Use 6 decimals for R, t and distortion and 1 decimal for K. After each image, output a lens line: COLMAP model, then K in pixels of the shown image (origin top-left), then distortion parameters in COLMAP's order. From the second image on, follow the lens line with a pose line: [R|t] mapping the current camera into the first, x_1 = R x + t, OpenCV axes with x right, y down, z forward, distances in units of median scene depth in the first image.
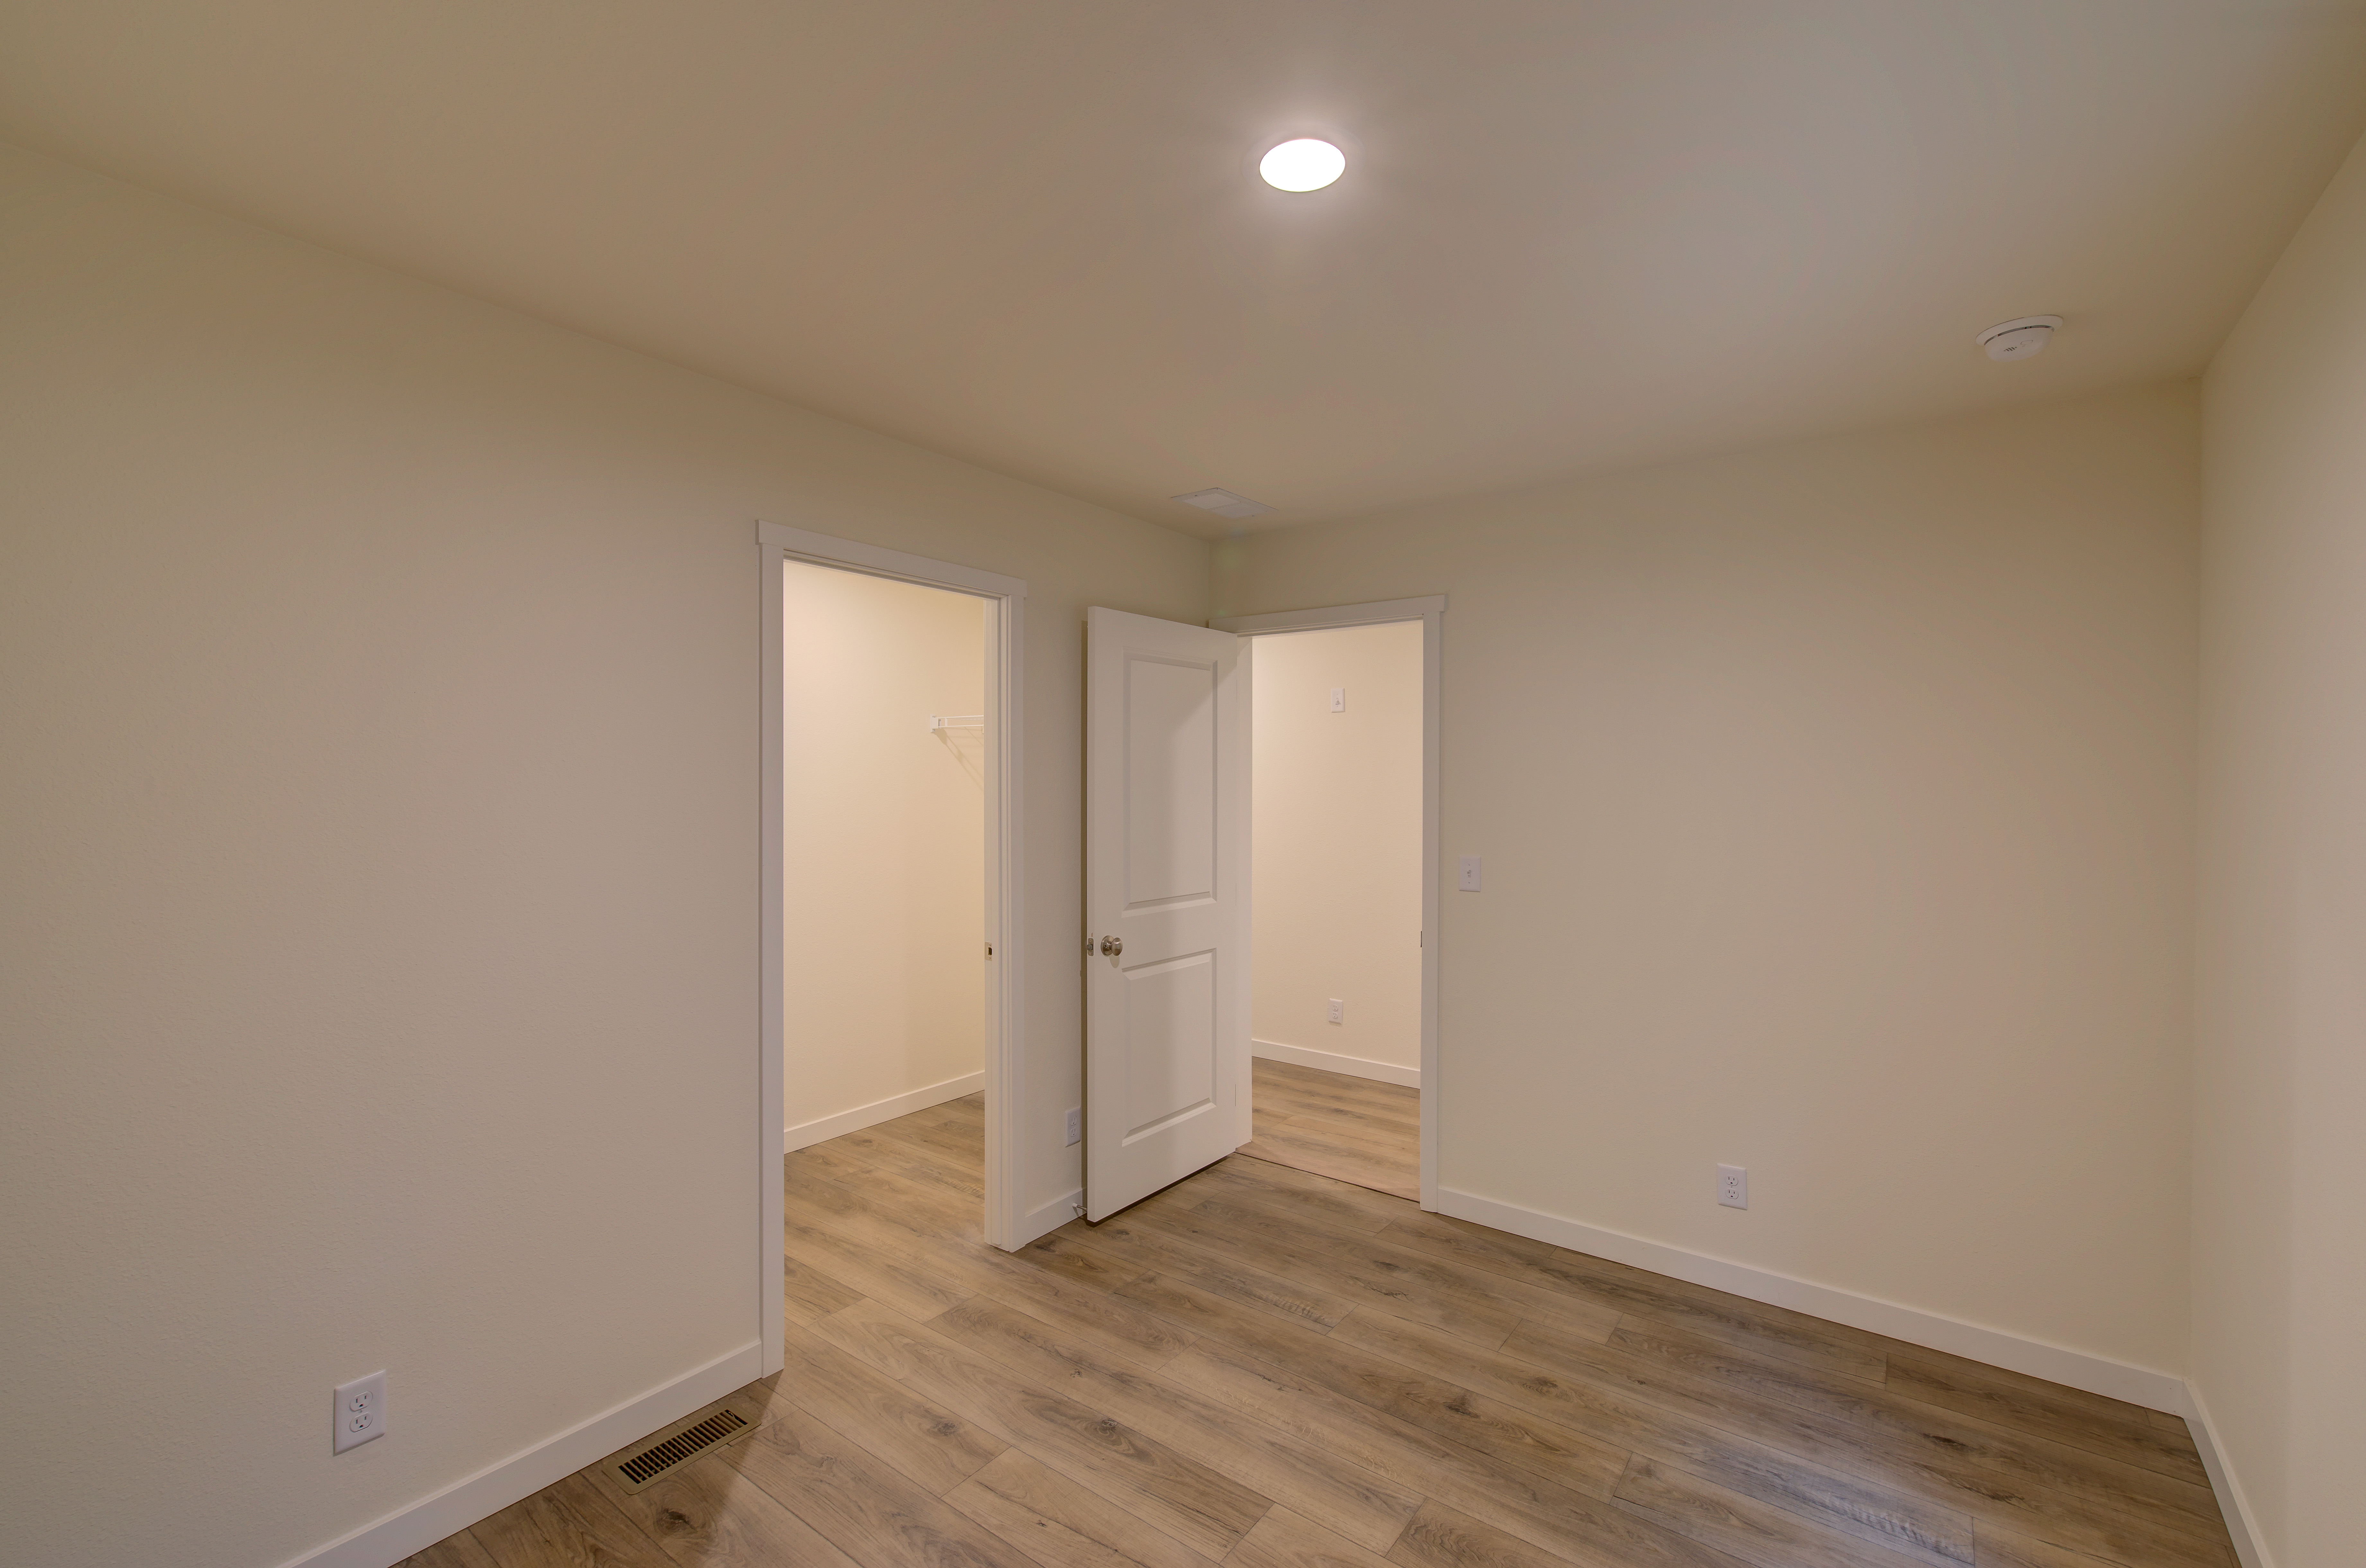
lens RADIAL K [[996.6, 0, 1199.7], [0, 996.6, 789.9], [0, 0, 1]] dist [0.001420, 0.000192]
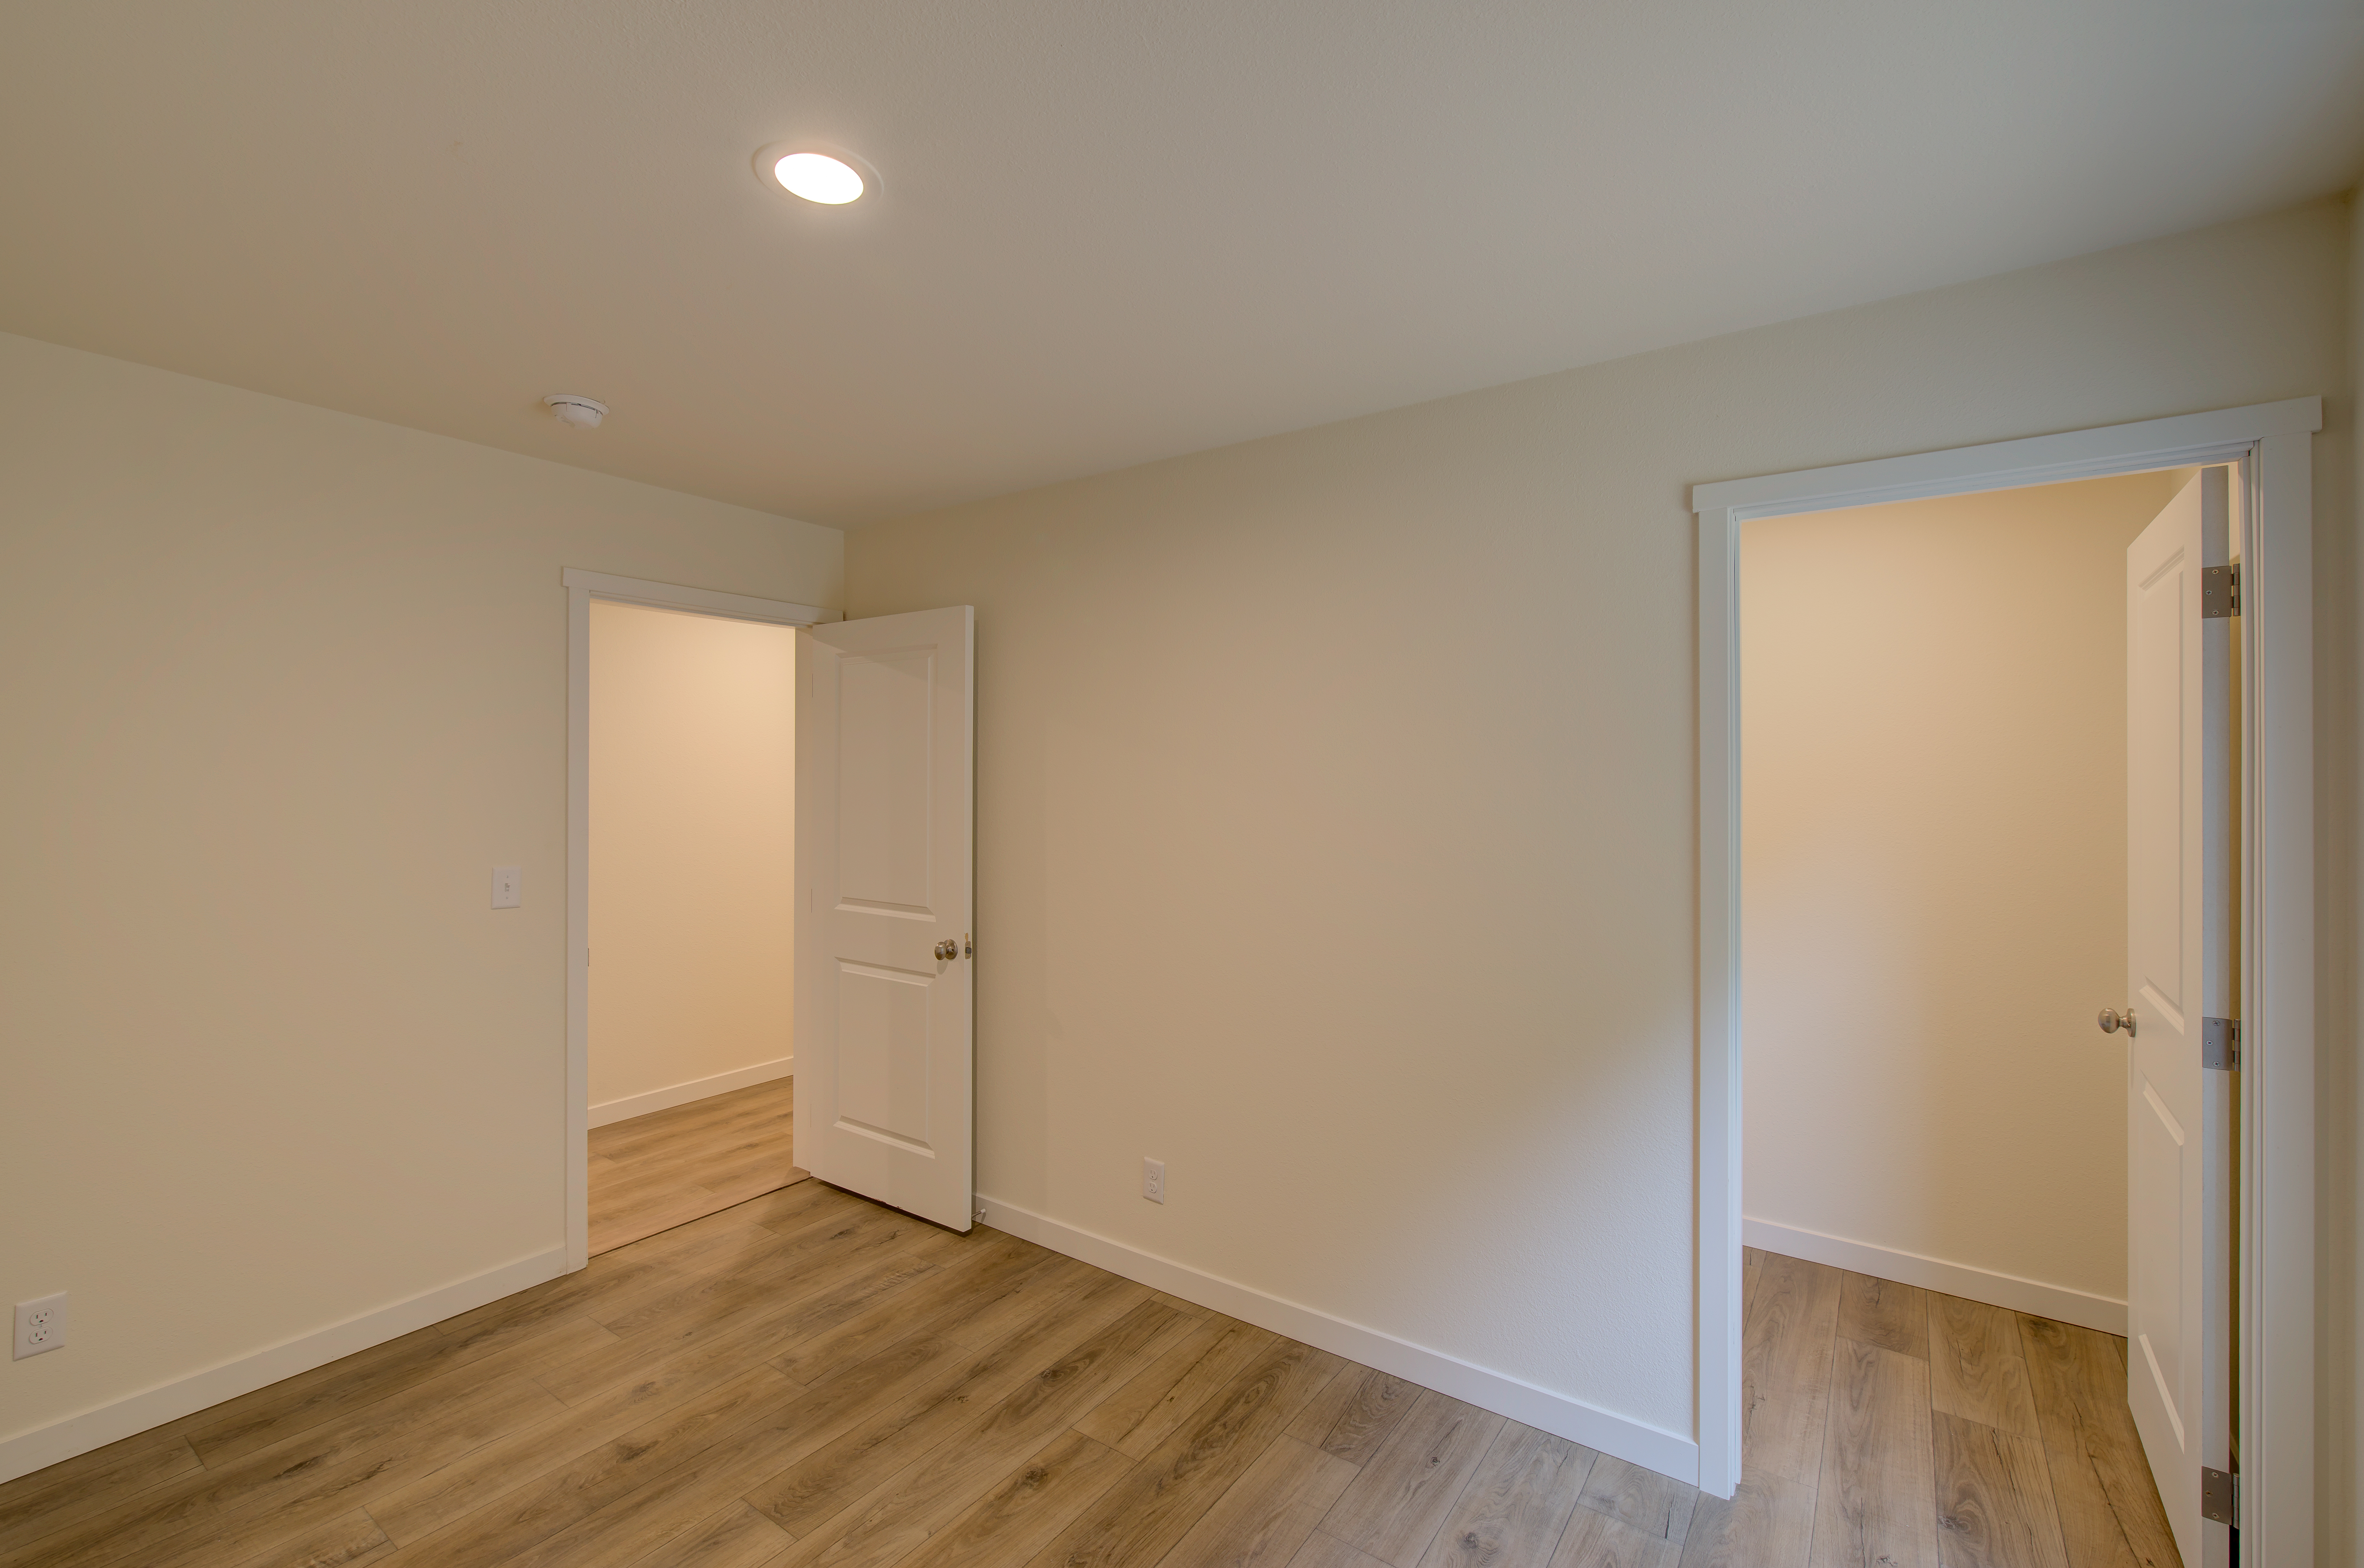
lens RADIAL K [[1004.7, 0, 1178.3], [0, 1004.7, 775.1], [0, 0, 1]] dist [-0.001036, -0.000721]
pose [[-0.009110, 0.000507, 0.999958, -0.929384], [0.007835, 0.999969, -0.000435, -0.012581], [-0.999928, 0.007830, -0.009114, 0.673703]]
